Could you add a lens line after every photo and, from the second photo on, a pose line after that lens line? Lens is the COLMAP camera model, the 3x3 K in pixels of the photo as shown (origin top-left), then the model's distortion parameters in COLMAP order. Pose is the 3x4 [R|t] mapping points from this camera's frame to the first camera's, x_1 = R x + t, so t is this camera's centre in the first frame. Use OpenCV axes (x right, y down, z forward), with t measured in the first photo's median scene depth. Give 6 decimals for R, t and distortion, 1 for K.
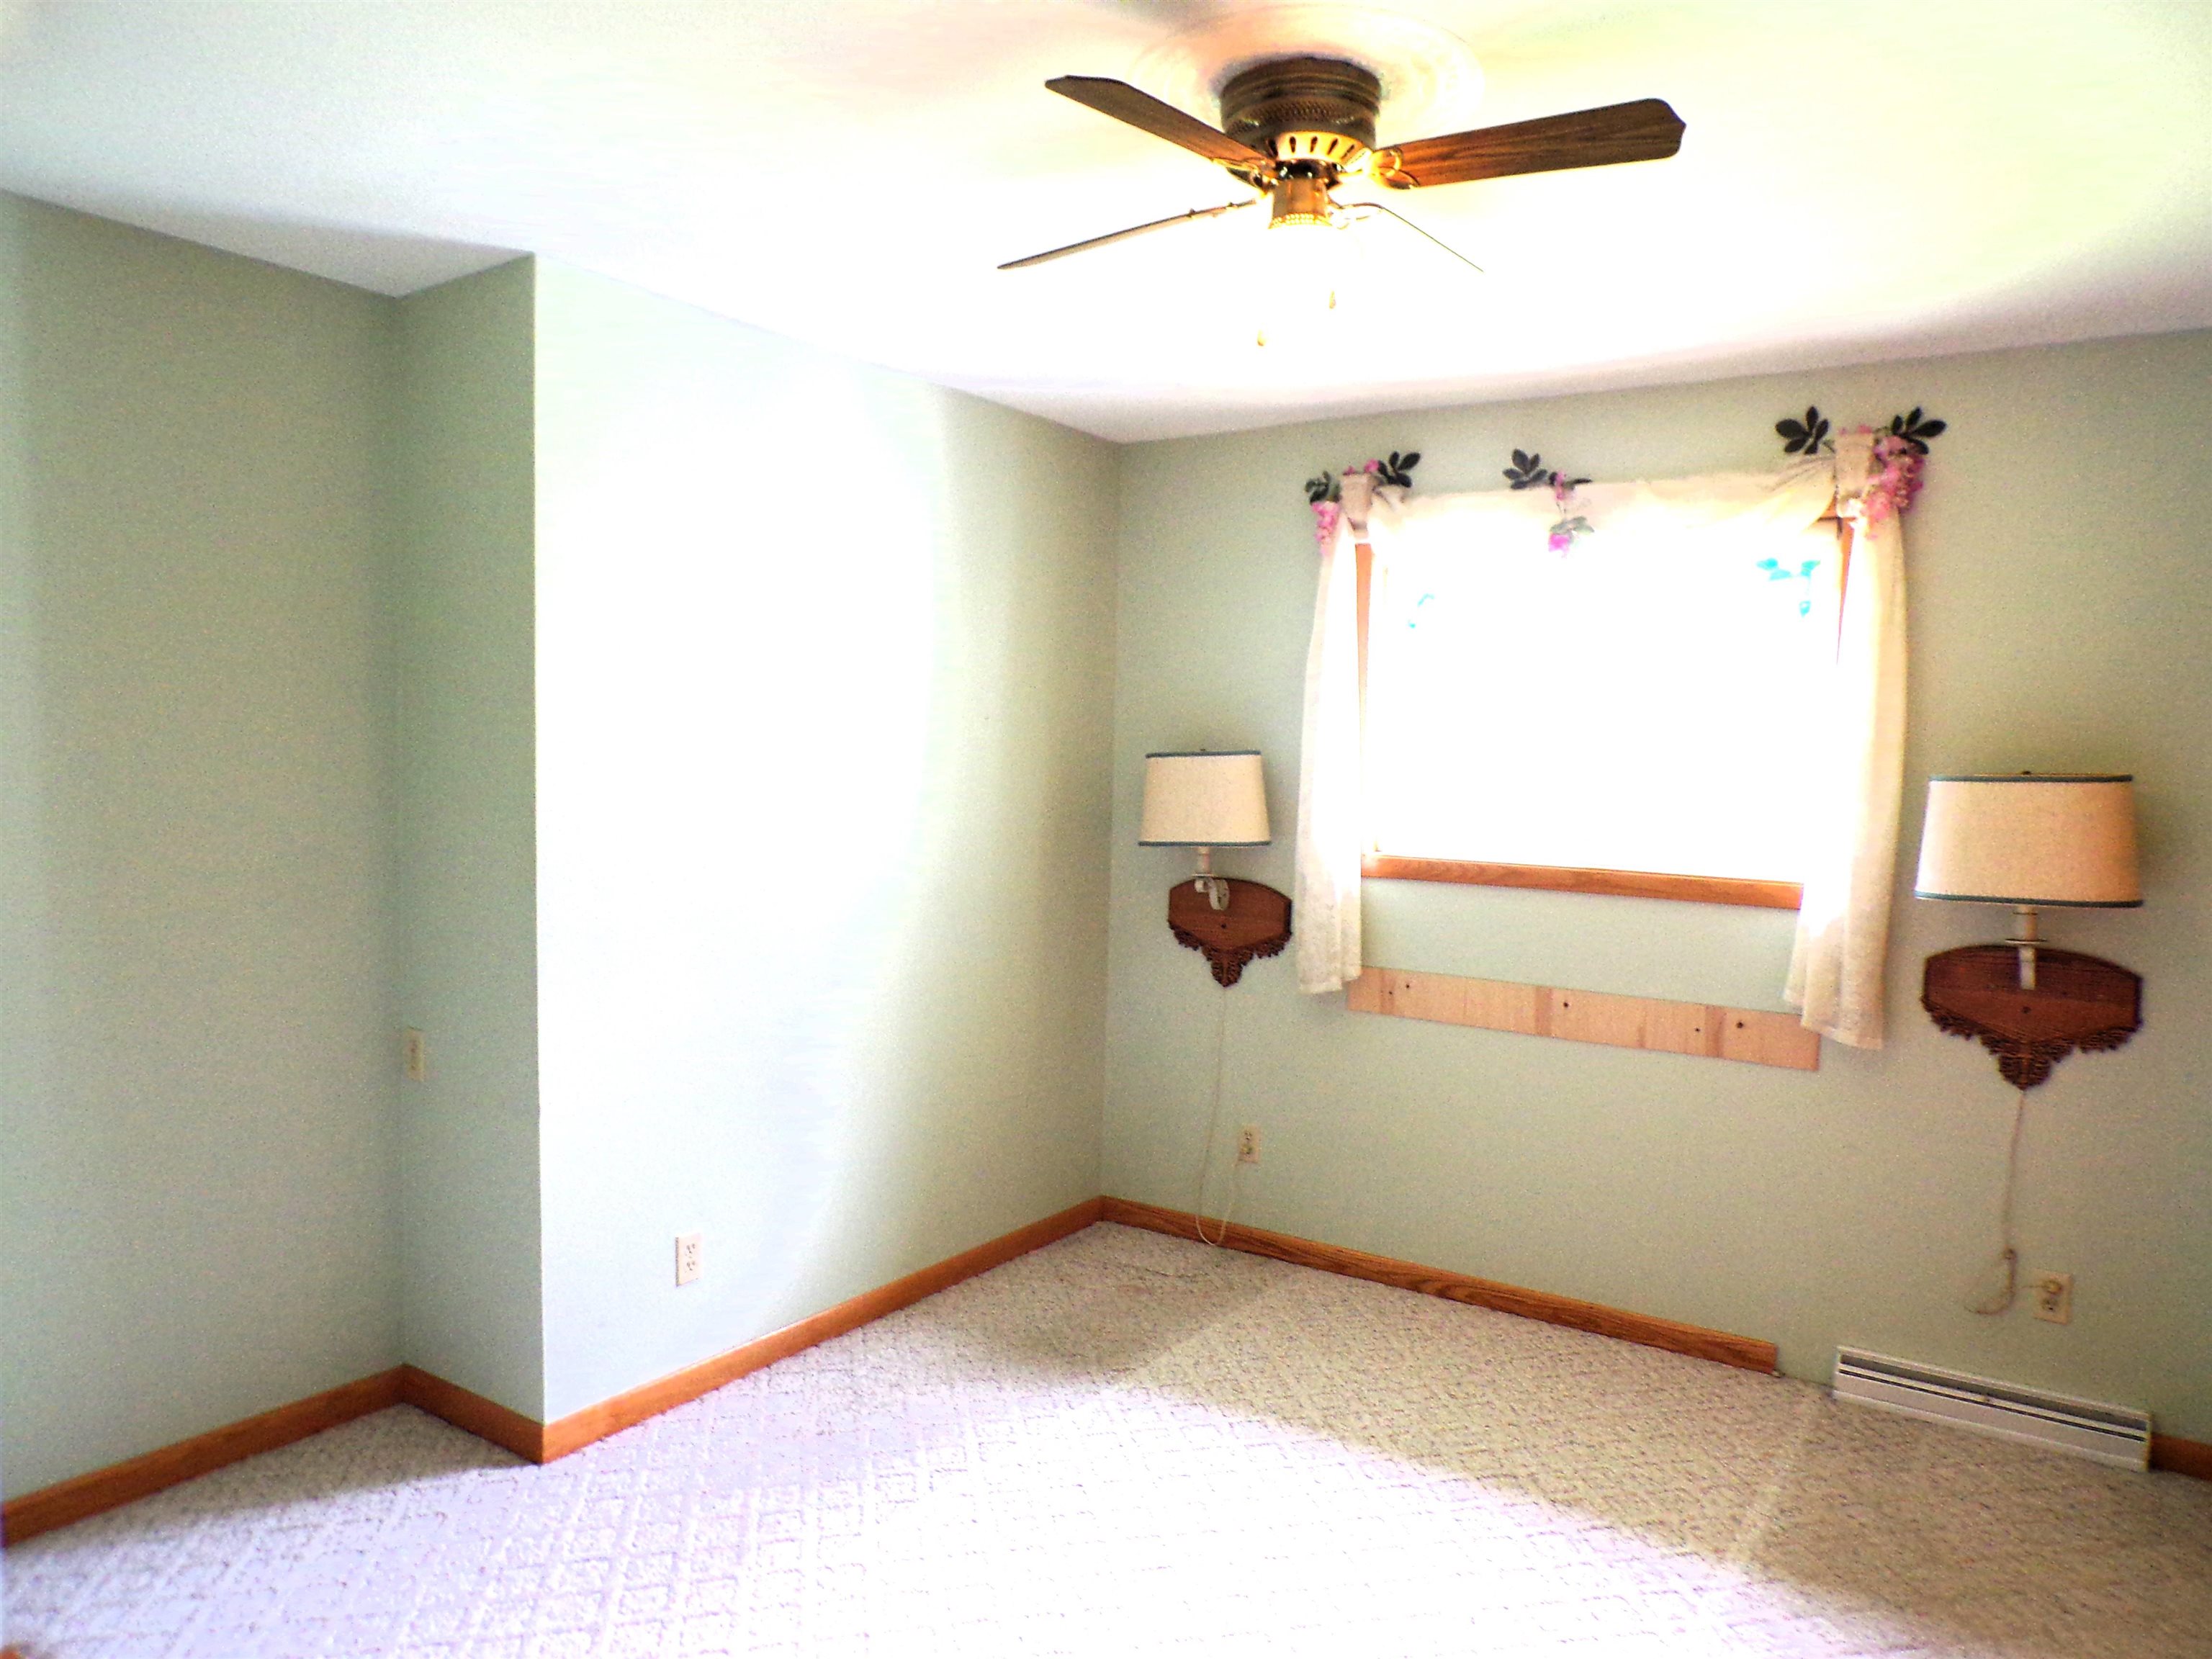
lens RADIAL K [[1514.2, 0, 1101.9], [0, 1514.2, 841.9], [0, 0, 1]] dist [-0.006411, 0.005199]
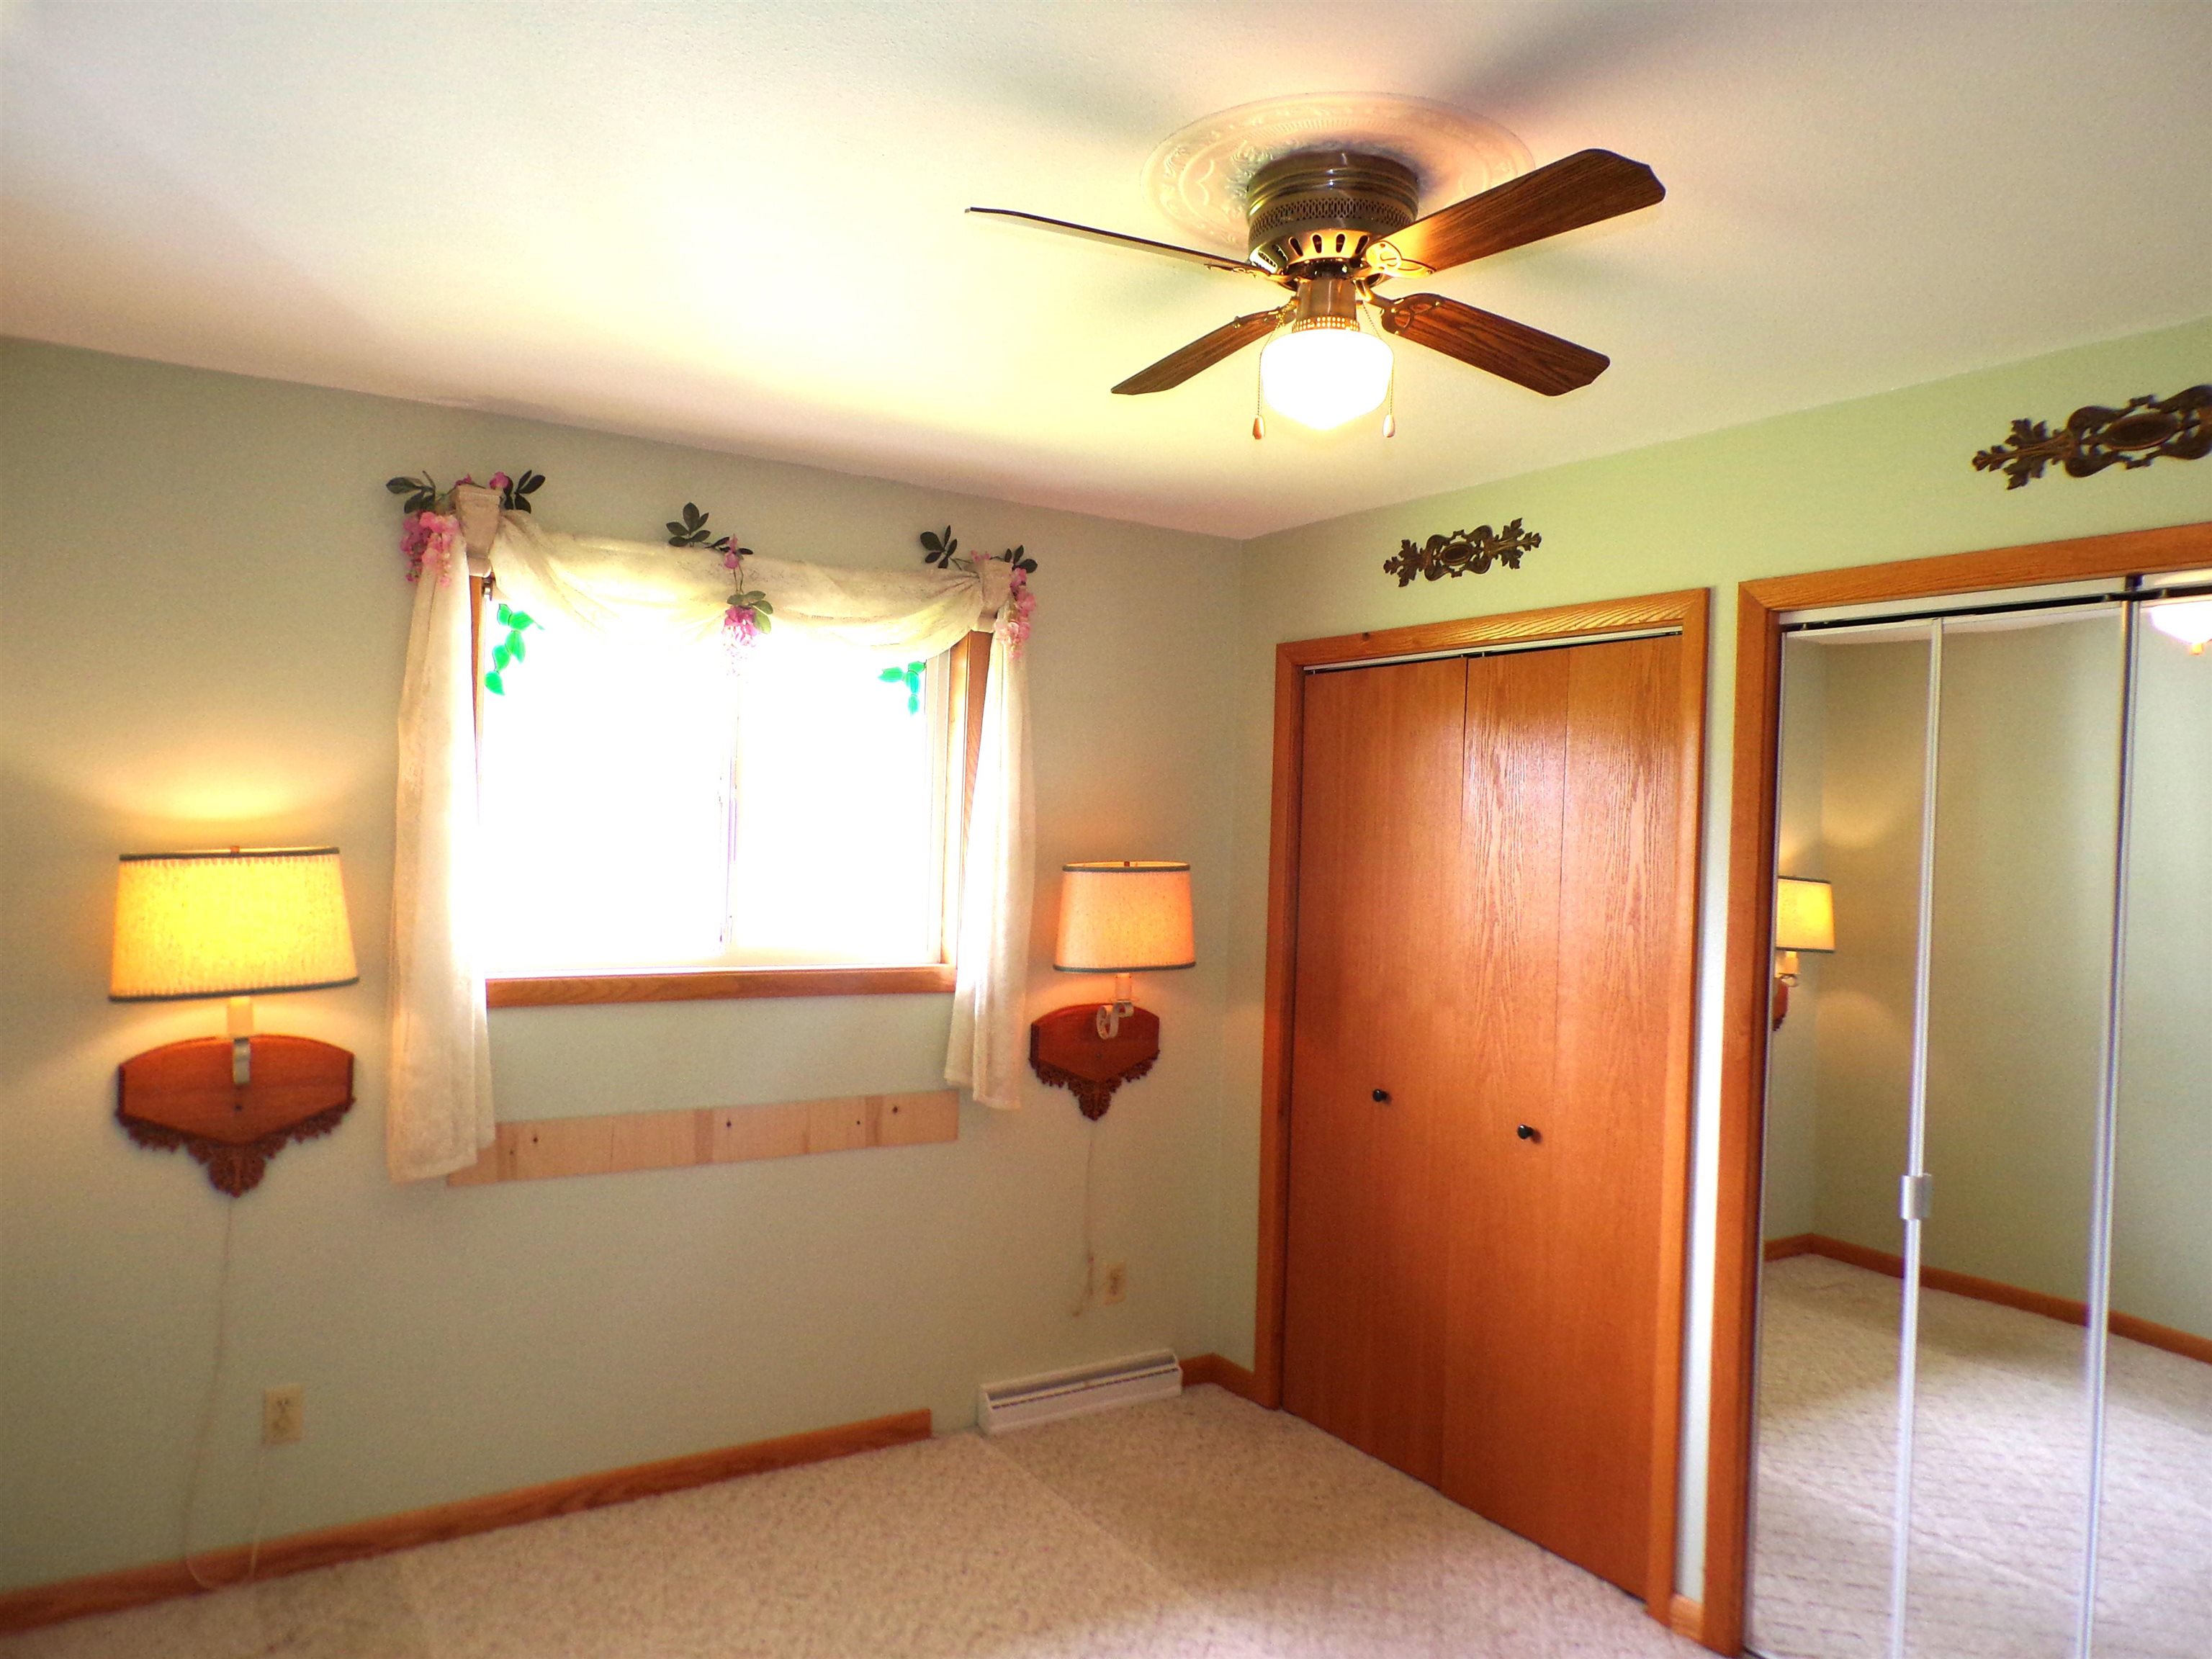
lens RADIAL K [[1514.2, 0, 1101.9], [0, 1514.2, 841.9], [0, 0, 1]] dist [-0.006411, 0.005199]
pose [[0.396928, -0.022048, 0.917585, -0.475174], [0.035959, 0.999317, 0.008457, -0.066711], [-0.917145, 0.029639, 0.397450, 0.471397]]
